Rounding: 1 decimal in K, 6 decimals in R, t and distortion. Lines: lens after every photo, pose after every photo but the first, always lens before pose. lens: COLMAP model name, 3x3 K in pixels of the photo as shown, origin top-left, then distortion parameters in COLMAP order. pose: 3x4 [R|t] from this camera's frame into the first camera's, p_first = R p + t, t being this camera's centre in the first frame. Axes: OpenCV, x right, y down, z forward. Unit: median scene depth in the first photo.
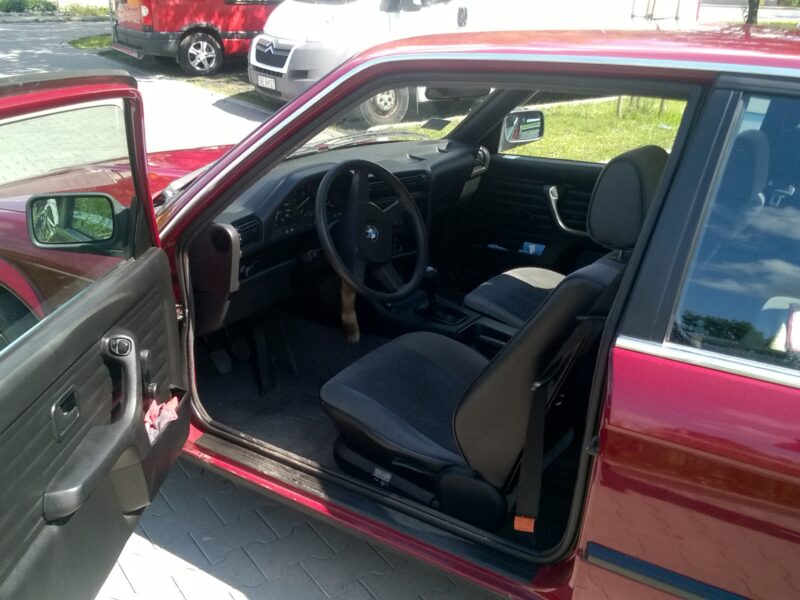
lens RADIAL K [[768.5, 0, 402.9], [0, 768.5, 297.9], [0, 0, 1]] dist [0.052487, -0.123050]
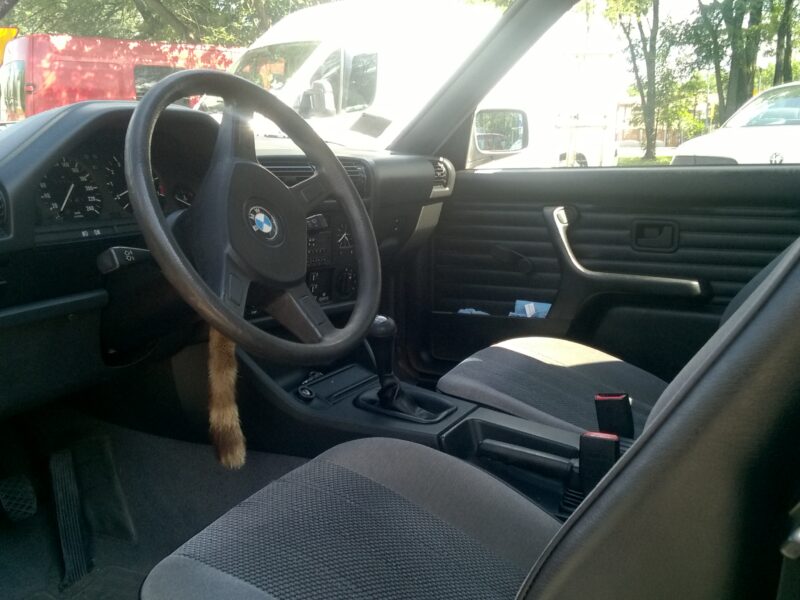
lens RADIAL K [[768.5, 0, 402.9], [0, 768.5, 297.9], [0, 0, 1]] dist [0.052487, -0.123050]
pose [[0.993242, -0.029072, 0.112364, -0.007458], [0.049452, 0.981851, -0.183091, 0.039048], [-0.105002, 0.187410, 0.976654, 0.404172]]
